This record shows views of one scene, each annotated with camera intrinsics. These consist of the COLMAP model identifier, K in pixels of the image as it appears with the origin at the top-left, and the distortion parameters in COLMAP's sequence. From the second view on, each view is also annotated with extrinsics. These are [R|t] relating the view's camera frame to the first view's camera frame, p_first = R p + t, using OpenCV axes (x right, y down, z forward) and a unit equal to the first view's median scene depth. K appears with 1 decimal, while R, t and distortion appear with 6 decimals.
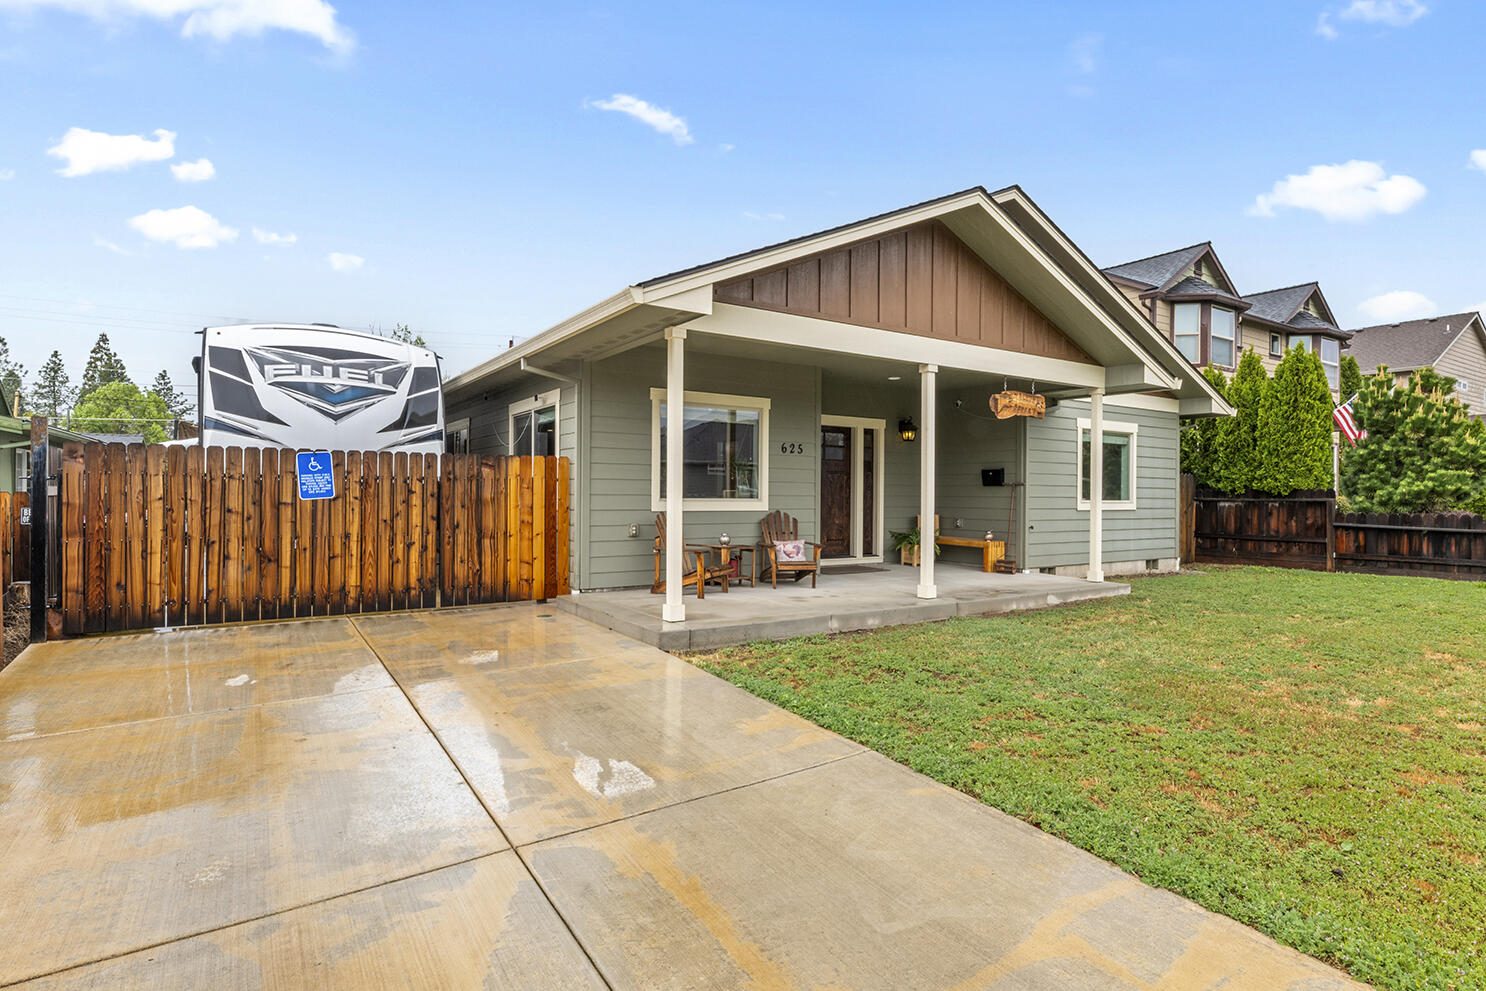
lens RADIAL K [[768.2, 0, 746.5], [0, 768.2, 491.0], [0, 0, 1]] dist [0.004421, 0.000313]
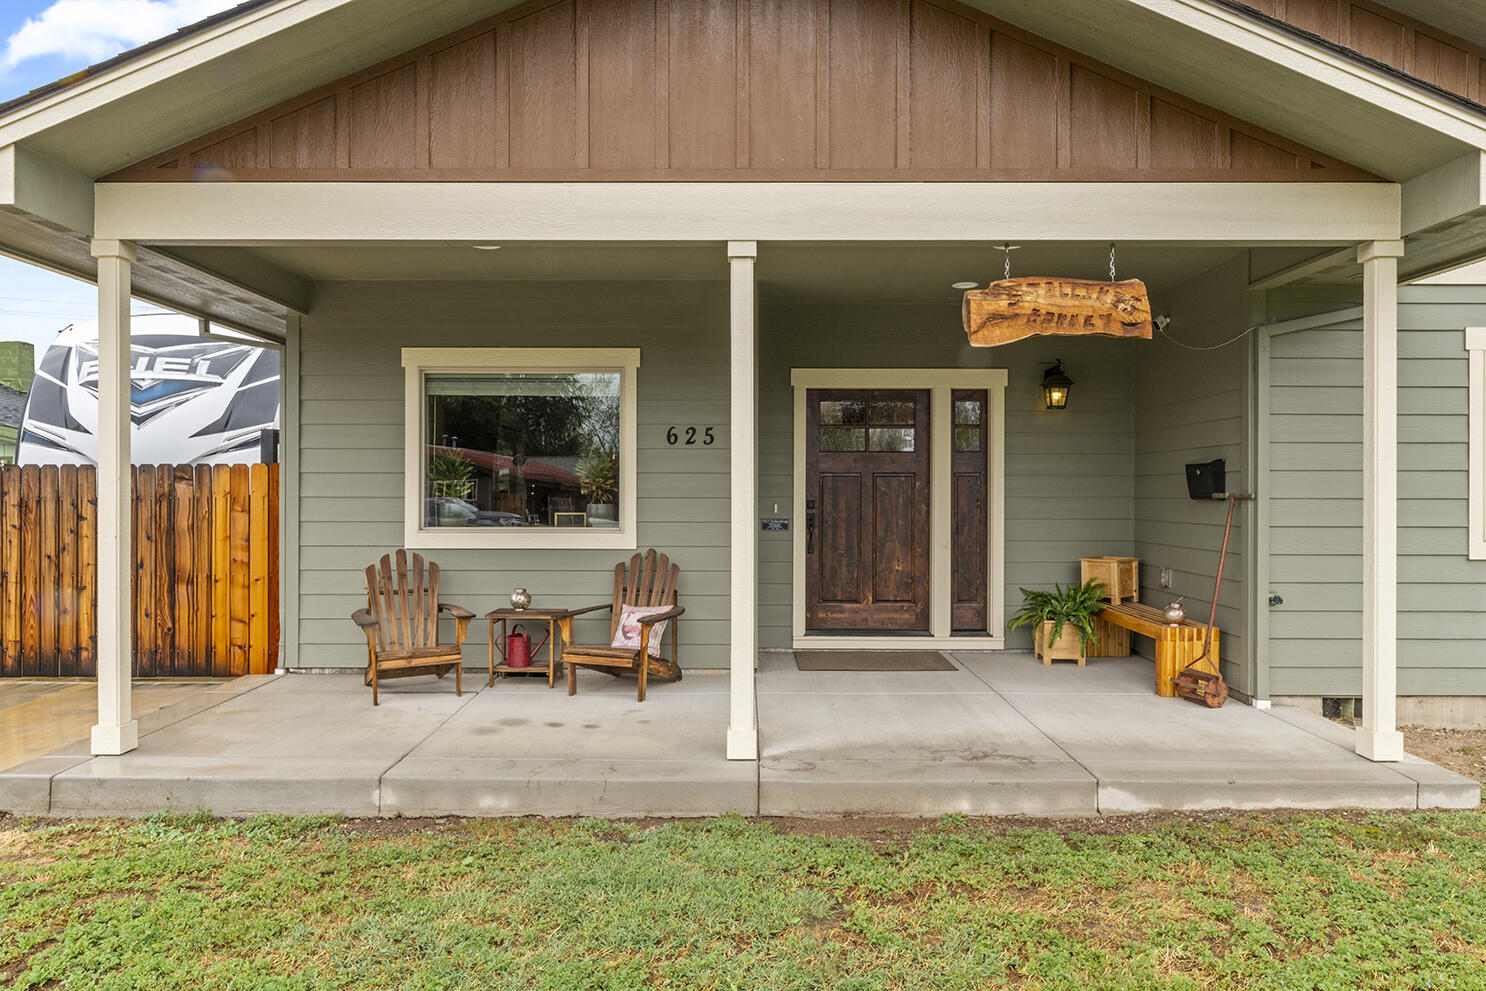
lens RADIAL K [[968.0, 0, 740.9], [0, 968.0, 496.9], [0, 0, 1]] dist [0.000837, -0.001883]
pose [[0.832872, -0.004238, -0.553449, 0.533483], [0.006684, 0.999975, 0.002401, -0.015097], [0.553425, -0.005699, 0.832880, 0.507406]]
